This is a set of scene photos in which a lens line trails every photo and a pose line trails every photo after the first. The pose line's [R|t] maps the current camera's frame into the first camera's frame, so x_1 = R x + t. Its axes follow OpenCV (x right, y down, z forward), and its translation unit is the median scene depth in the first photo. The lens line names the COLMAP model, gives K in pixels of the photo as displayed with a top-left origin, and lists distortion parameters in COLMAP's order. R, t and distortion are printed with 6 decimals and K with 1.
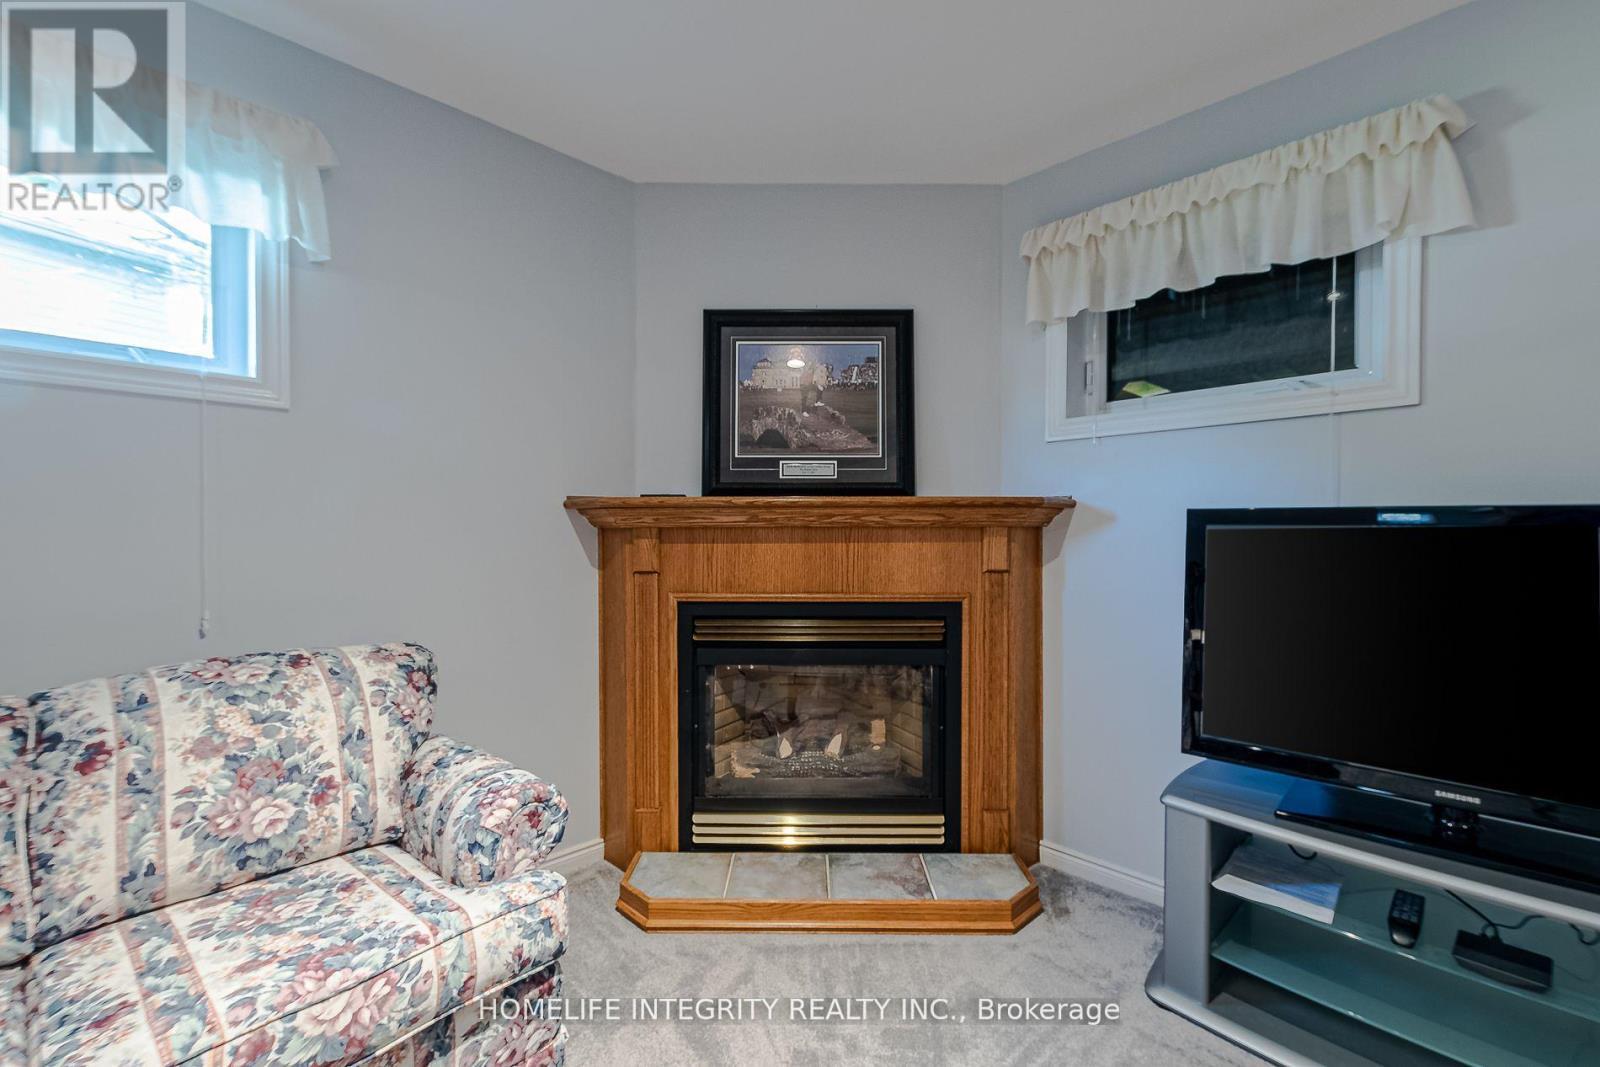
lens RADIAL K [[690.7, 0, 799.5], [0, 690.7, 542.0], [0, 0, 1]] dist [0.001789, -0.000057]
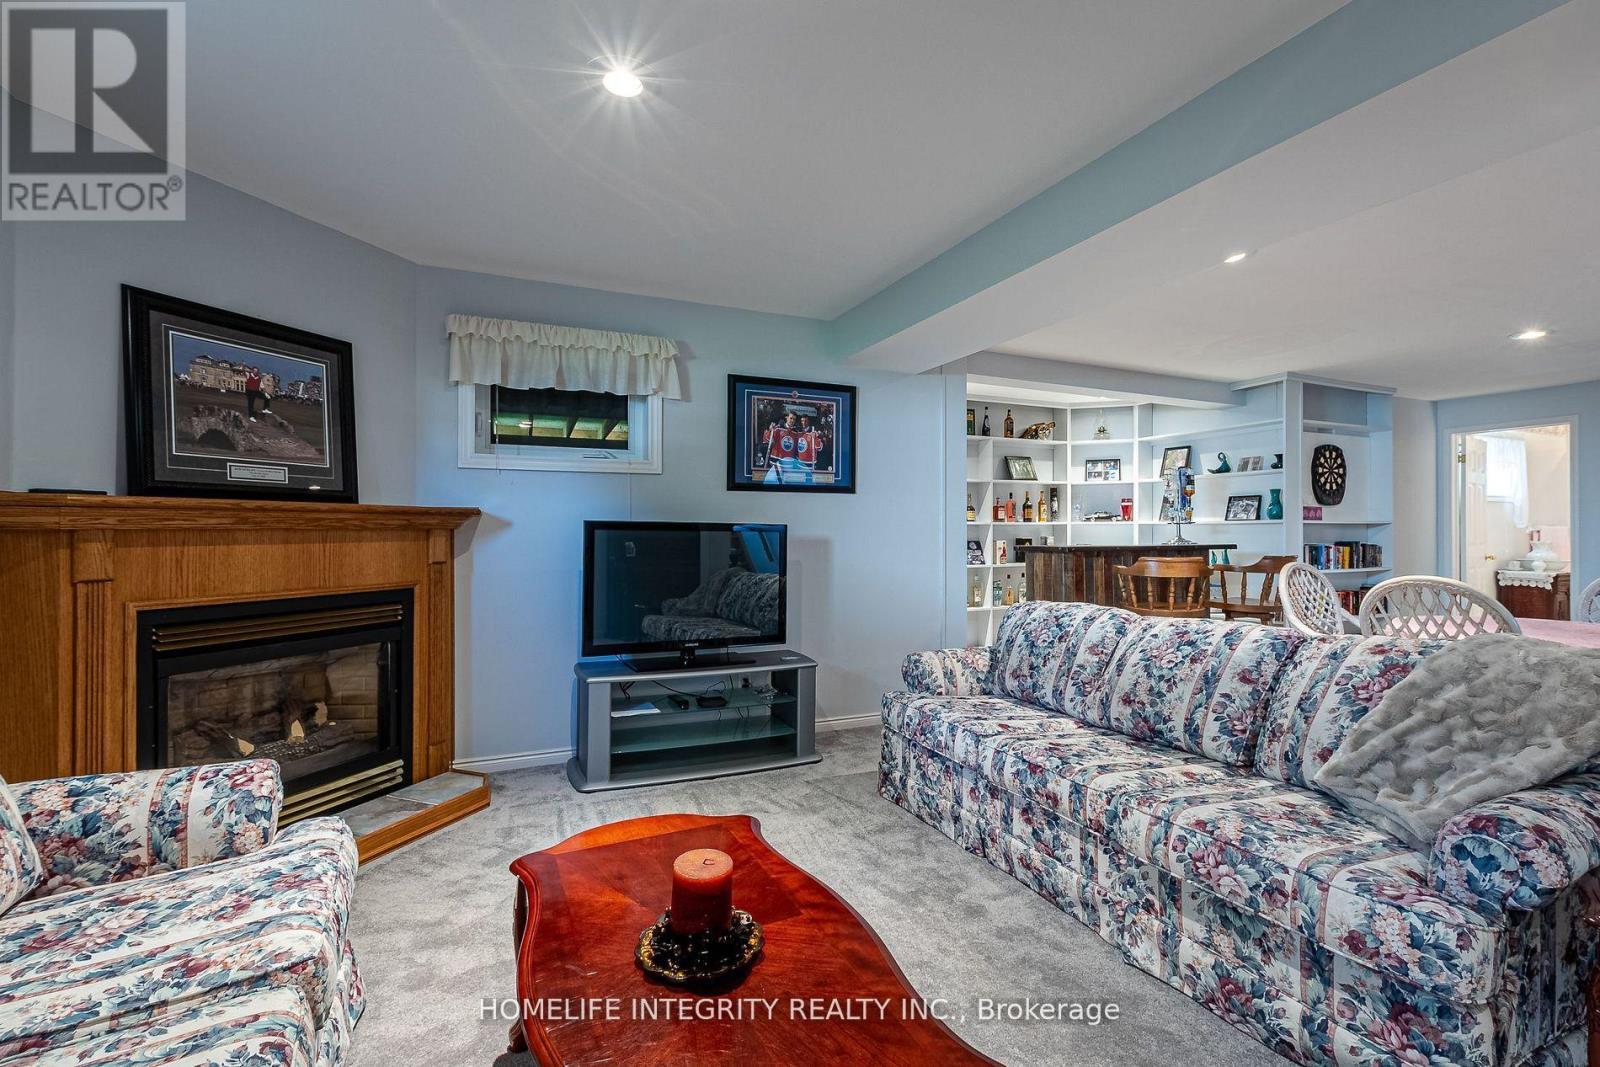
lens RADIAL K [[690.7, 0, 799.5], [0, 690.7, 542.0], [0, 0, 1]] dist [0.001789, -0.000057]
pose [[0.369574, -0.013917, 0.929097, -0.692306], [0.011908, 0.999877, 0.010240, -0.003446], [-0.929125, 0.007279, 0.369694, -0.142891]]
